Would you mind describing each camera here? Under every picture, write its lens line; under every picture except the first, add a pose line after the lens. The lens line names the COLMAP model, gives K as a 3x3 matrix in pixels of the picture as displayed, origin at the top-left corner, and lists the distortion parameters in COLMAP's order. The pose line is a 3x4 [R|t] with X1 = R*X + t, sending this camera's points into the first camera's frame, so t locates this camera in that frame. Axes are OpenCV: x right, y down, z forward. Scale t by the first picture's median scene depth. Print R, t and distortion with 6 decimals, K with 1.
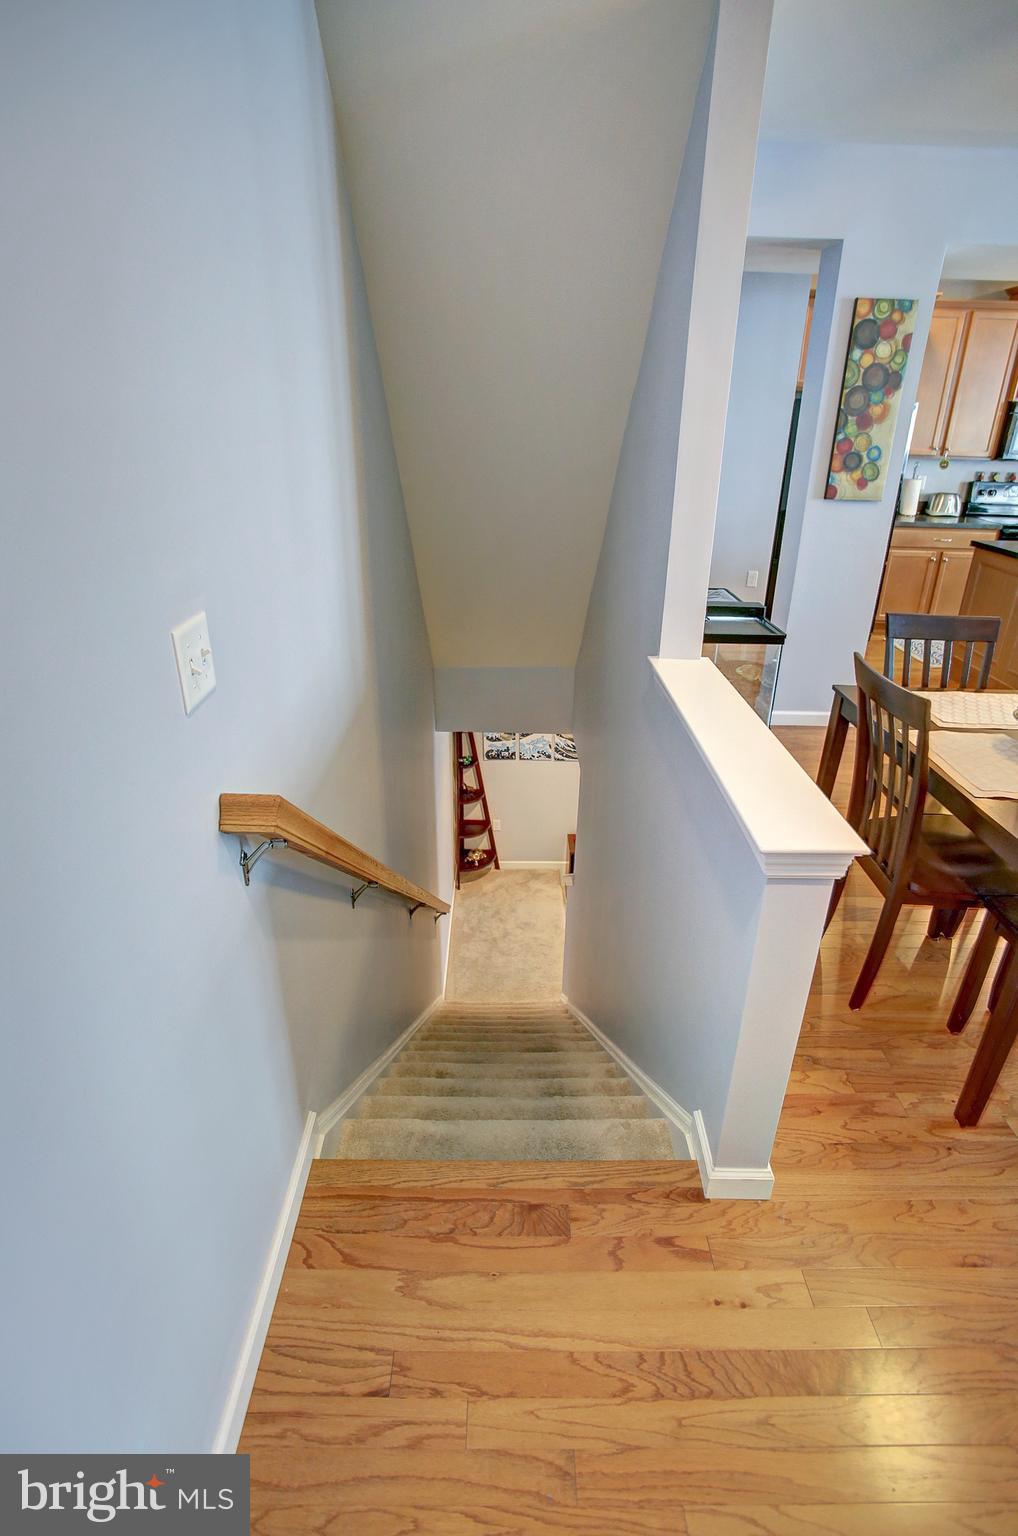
lens RADIAL K [[758.3, 0, 513.7], [0, 758.3, 720.6], [0, 0, 1]] dist [-0.002121, -0.000046]
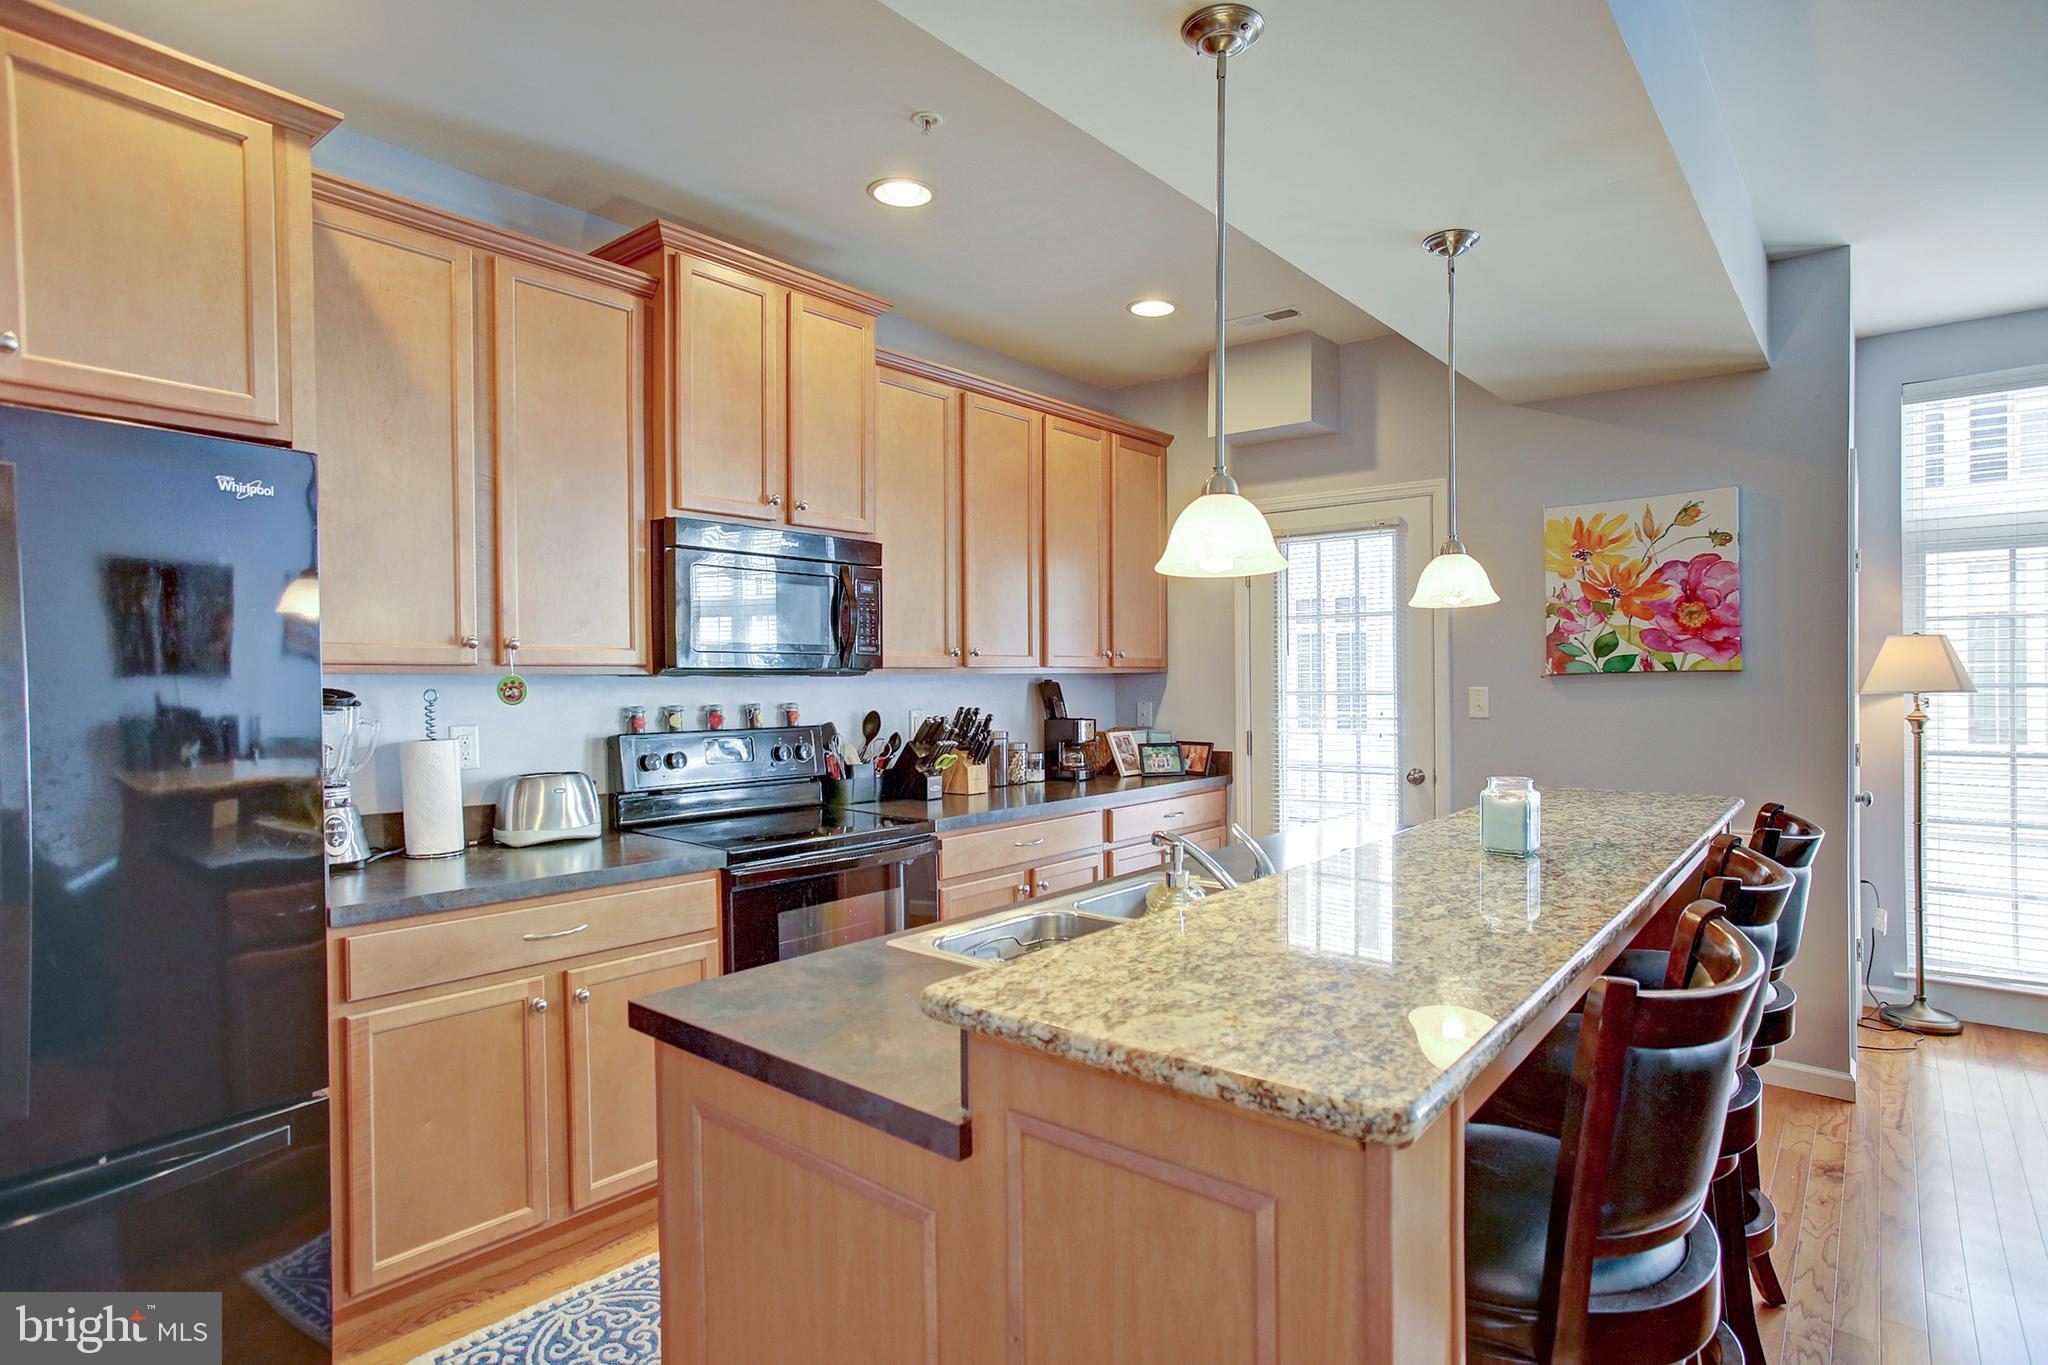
lens RADIAL K [[1060.8, 0, 1090.8], [0, 1060.8, 670.7], [0, 0, 1]] dist [0.015236, 0.000402]
pose [[0.603148, -0.027589, 0.797152, 0.528821], [0.316969, 0.925392, -0.207800, -0.261480], [-0.731945, 0.378007, 0.566893, 0.837771]]
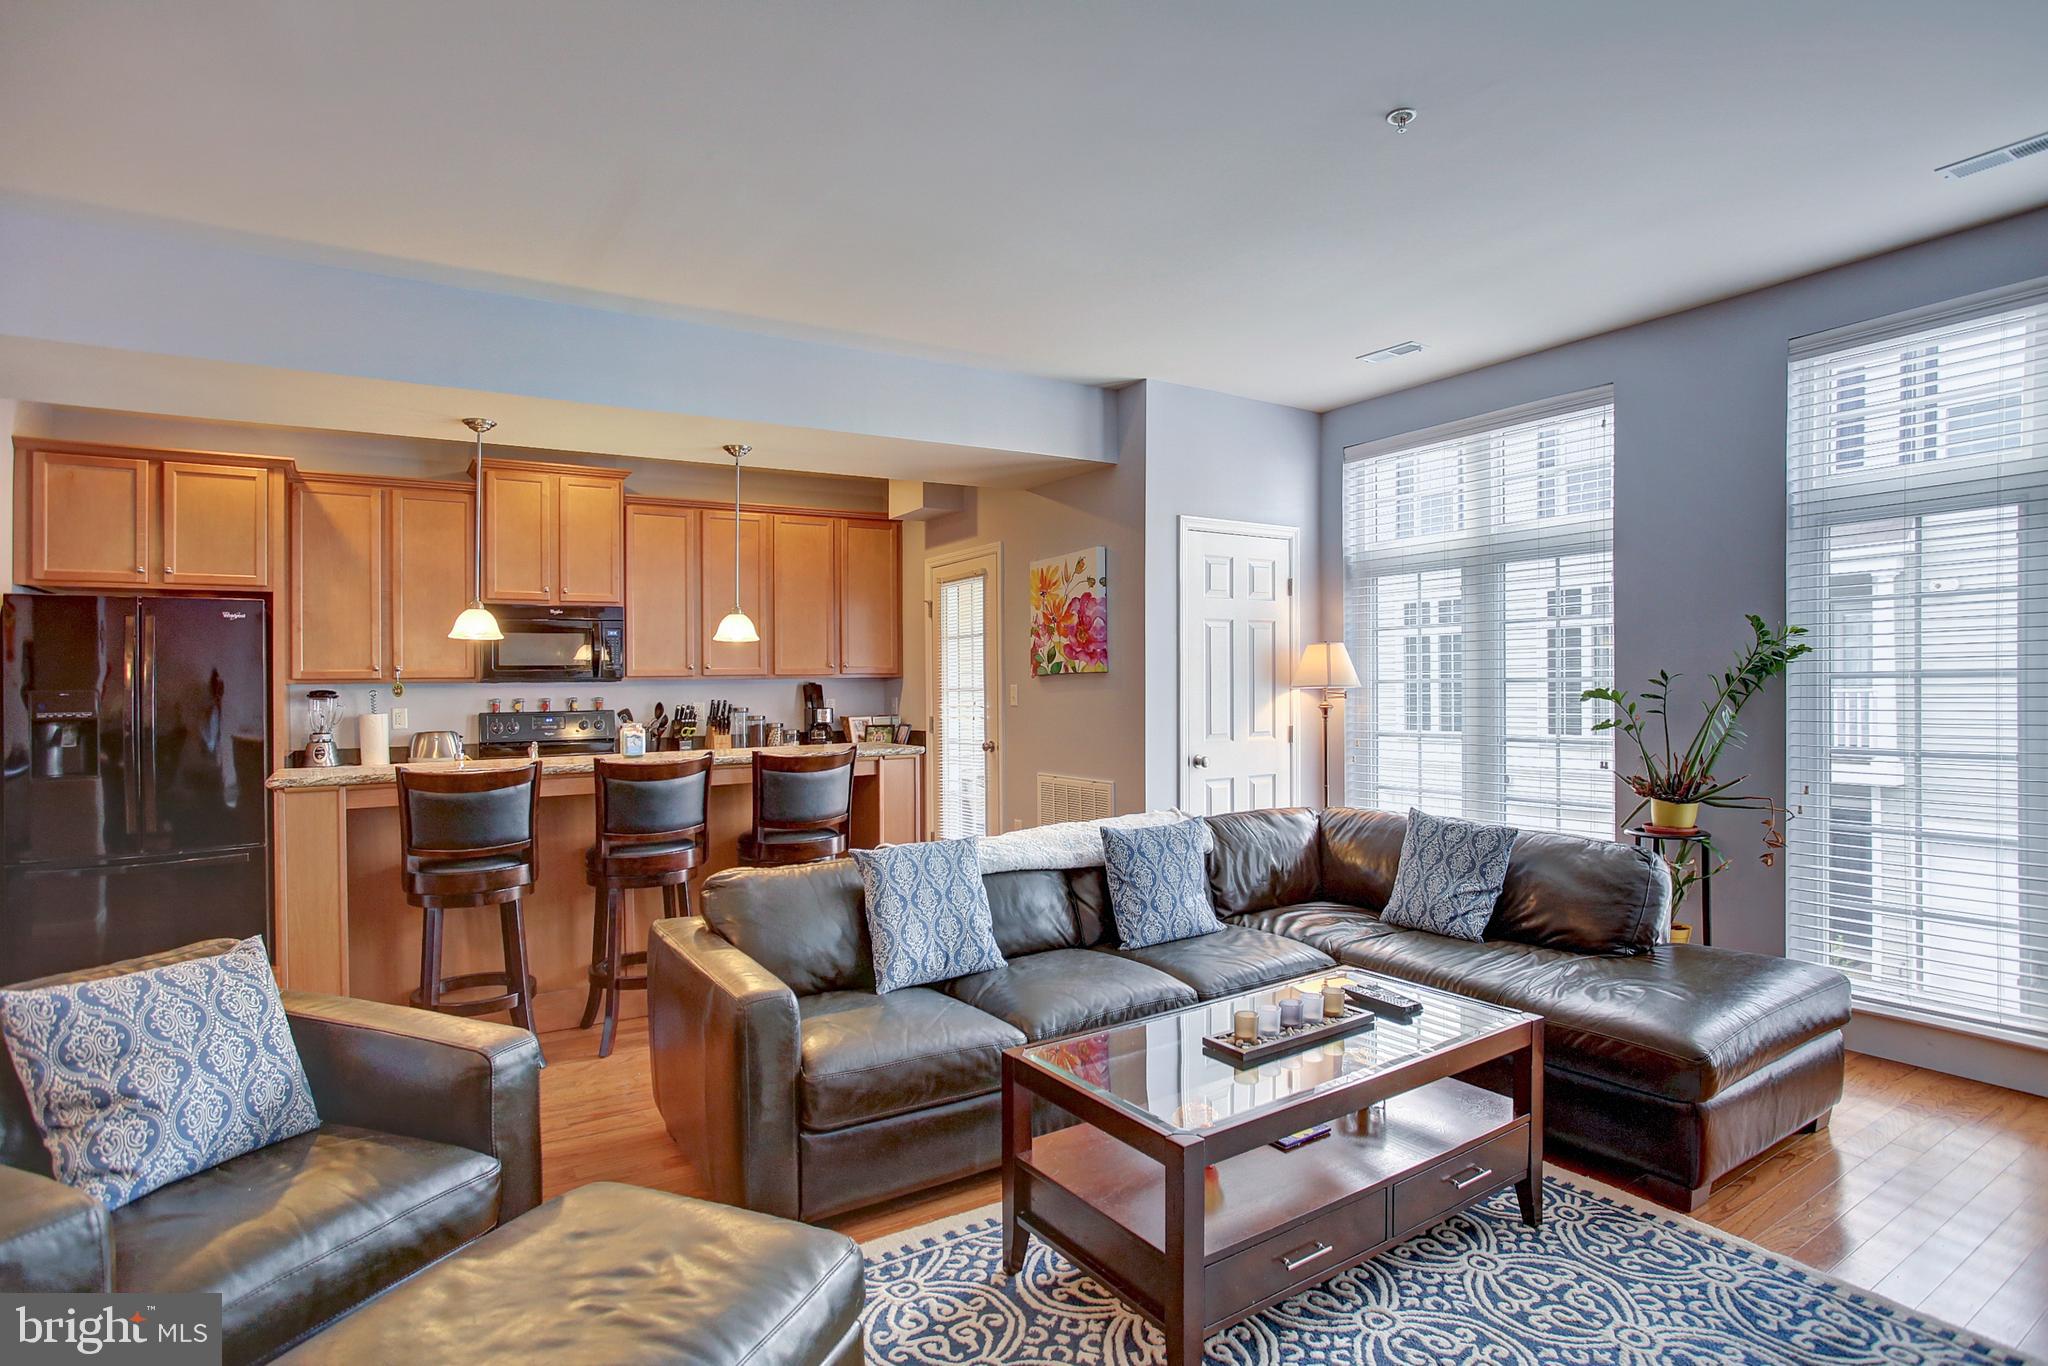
lens RADIAL K [[1039.9, 0, 1010.8], [0, 1039.9, 666.9], [0, 0, 1]] dist [-0.000104, 0.000528]
pose [[0.850543, -0.033562, 0.524834, 0.790573], [0.230943, 0.920426, -0.315407, 0.079358], [-0.472485, 0.389474, 0.790612, 0.027108]]
